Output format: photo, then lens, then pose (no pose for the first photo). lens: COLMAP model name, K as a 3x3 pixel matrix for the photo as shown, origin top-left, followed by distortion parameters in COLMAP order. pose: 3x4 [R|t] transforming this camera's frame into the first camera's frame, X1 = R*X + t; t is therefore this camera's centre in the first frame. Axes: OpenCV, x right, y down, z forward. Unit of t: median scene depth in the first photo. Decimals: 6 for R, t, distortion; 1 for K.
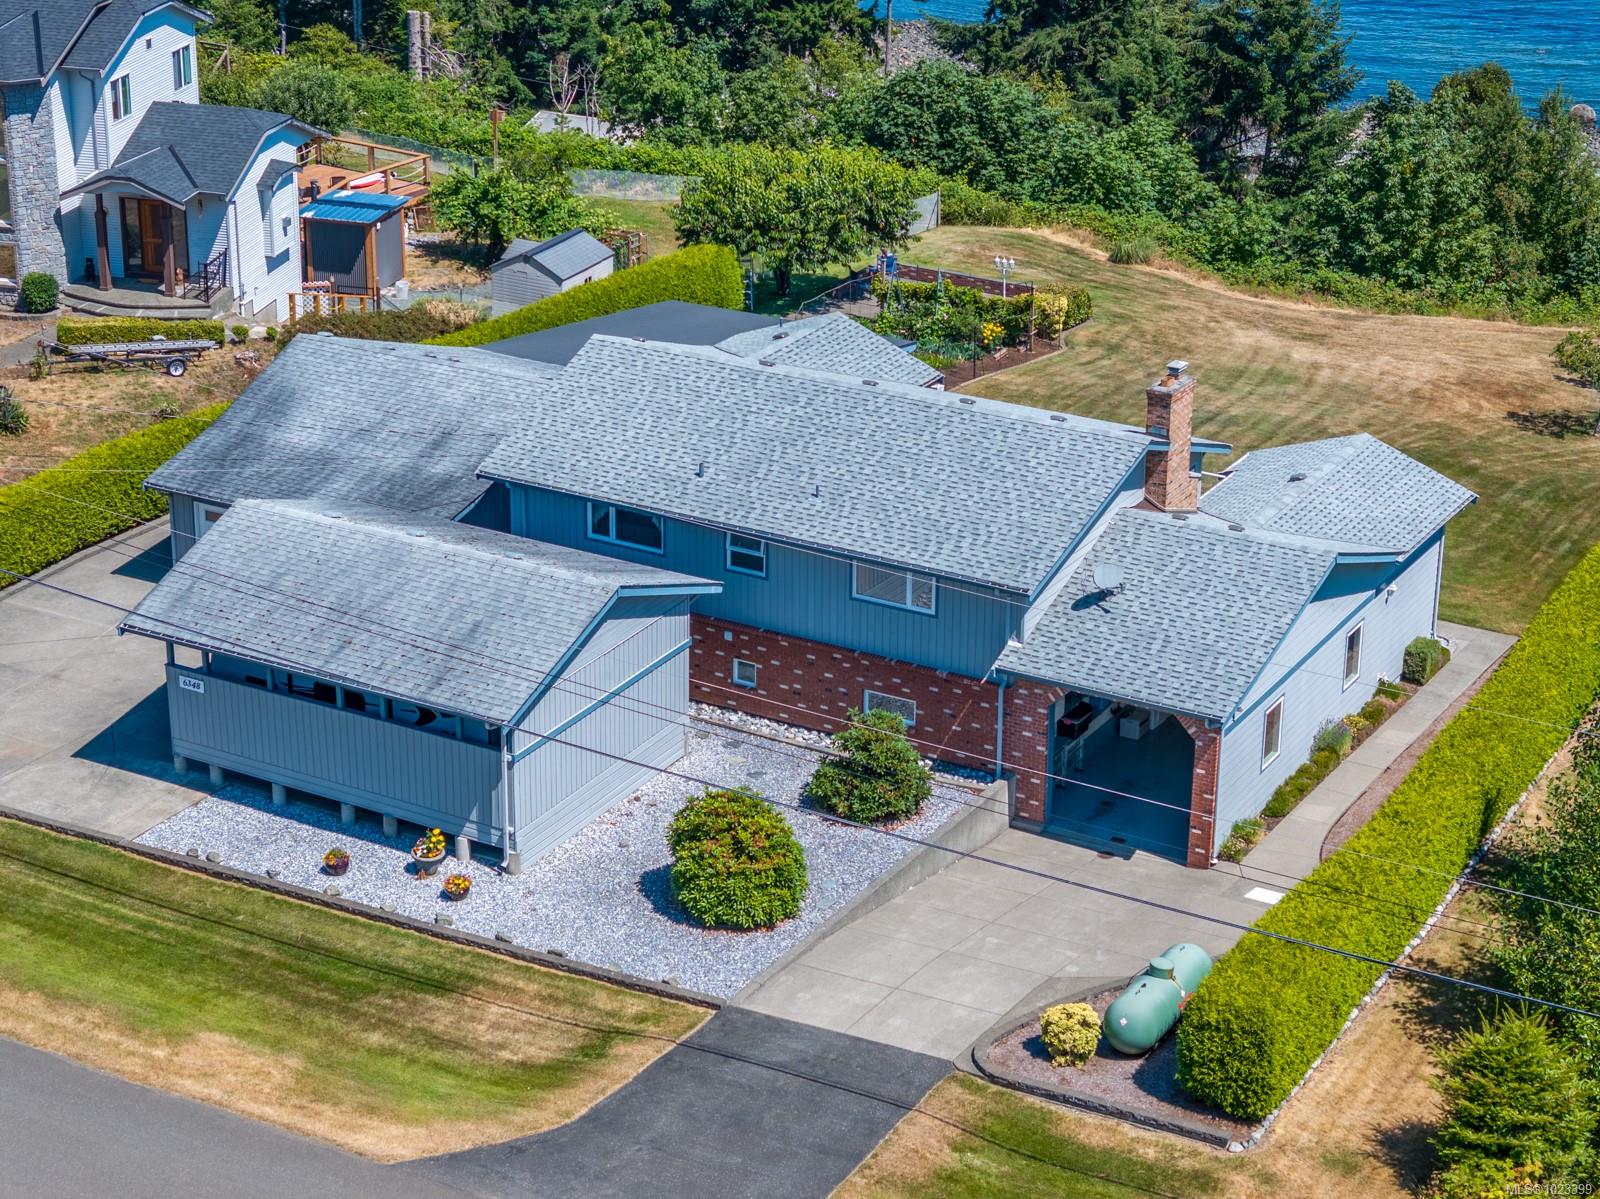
lens RADIAL K [[3270.5, 0, 800.0], [0, 3270.5, 599.5], [0, 0, 1]] dist [-0.080115, 0.205390]
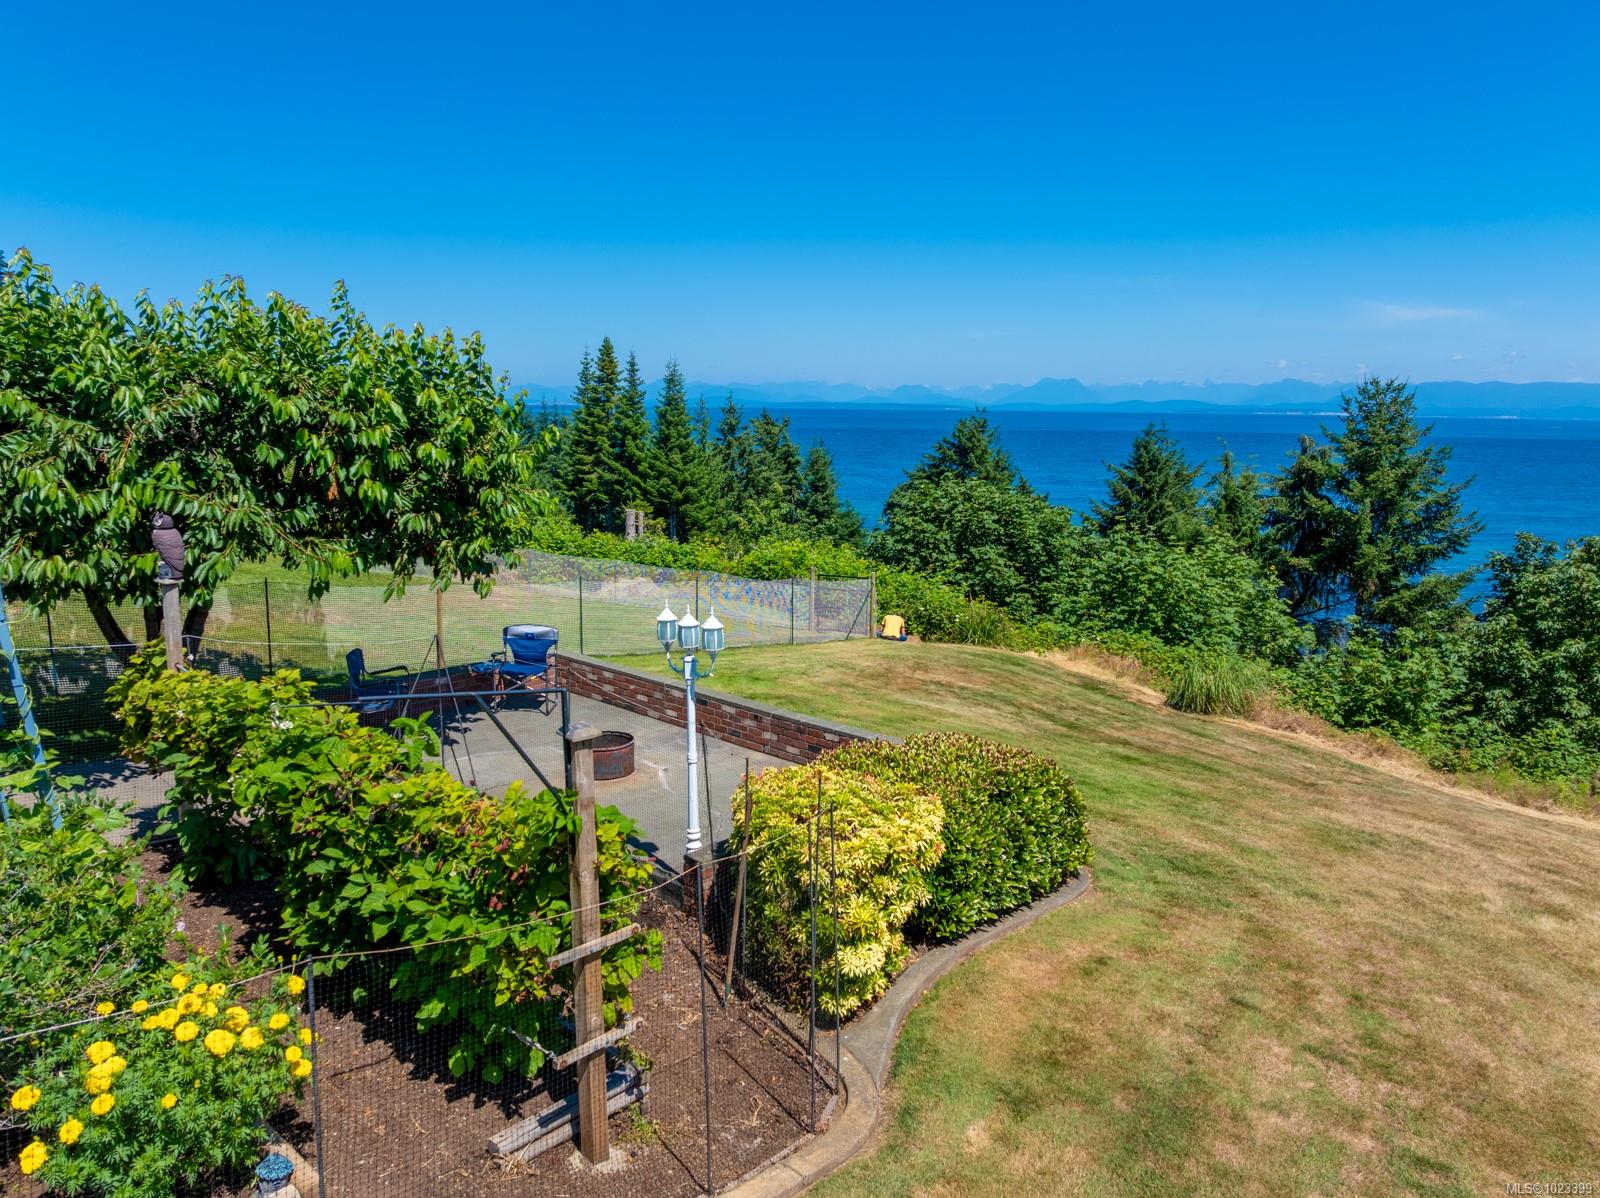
lens RADIAL K [[1130.3, 0, 794.1], [0, 1130.3, 591.5], [0, 0, 1]] dist [-0.030320, 0.000079]
pose [[0.971368, 0.035314, -0.234941, 0.072470], [-0.086477, 0.973611, -0.211196, -0.072661], [0.221283, 0.225466, 0.948788, 0.750446]]
